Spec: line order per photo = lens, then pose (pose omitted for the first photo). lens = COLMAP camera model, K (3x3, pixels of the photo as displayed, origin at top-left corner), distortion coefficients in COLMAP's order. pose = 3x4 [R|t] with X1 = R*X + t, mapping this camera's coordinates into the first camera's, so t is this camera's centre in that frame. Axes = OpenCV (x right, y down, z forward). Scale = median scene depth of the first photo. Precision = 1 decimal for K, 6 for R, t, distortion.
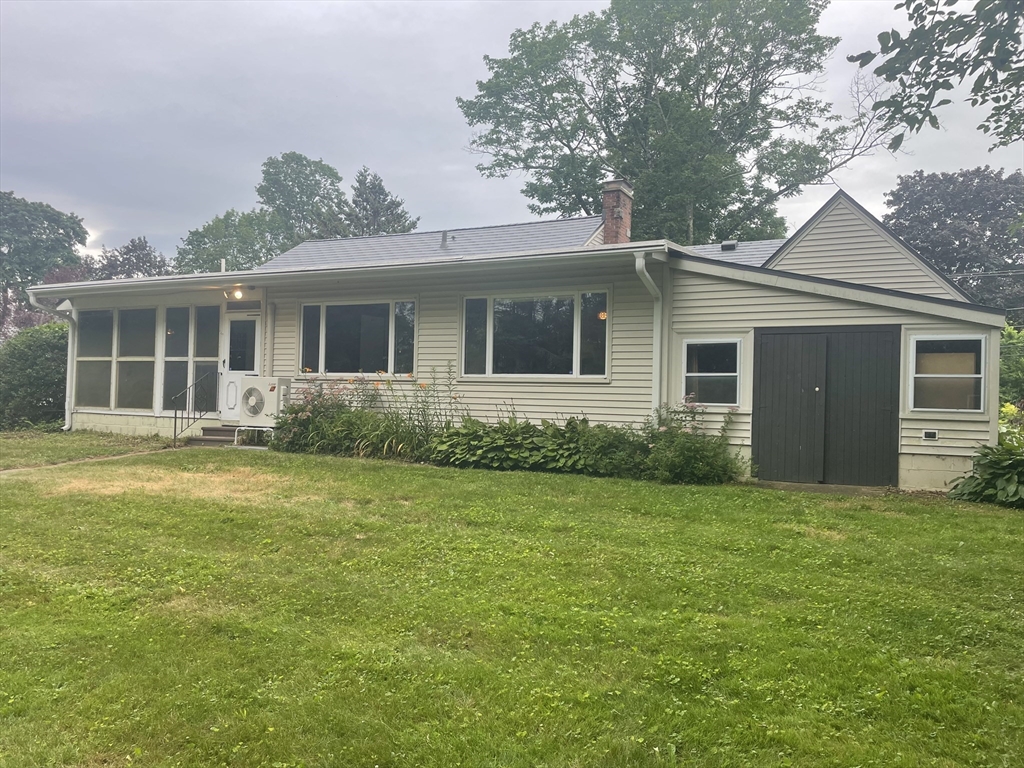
lens RADIAL K [[780.8, 0, 509.5], [0, 780.8, 390.5], [0, 0, 1]] dist [0.116987, -0.148648]
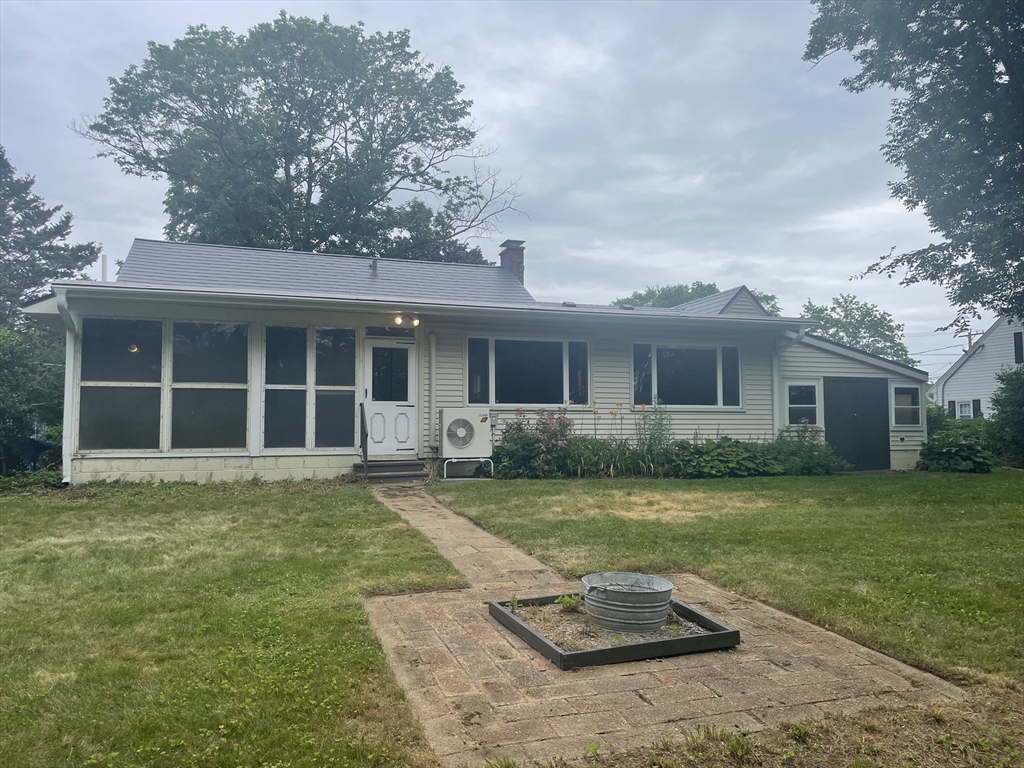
lens RADIAL K [[780.8, 0, 509.5], [0, 780.8, 390.5], [0, 0, 1]] dist [0.116987, -0.148648]
pose [[0.684028, 0.011674, 0.729362, -0.974521], [0.011854, 0.999562, -0.027117, -0.011567], [-0.729360, 0.027195, 0.683590, 0.275351]]
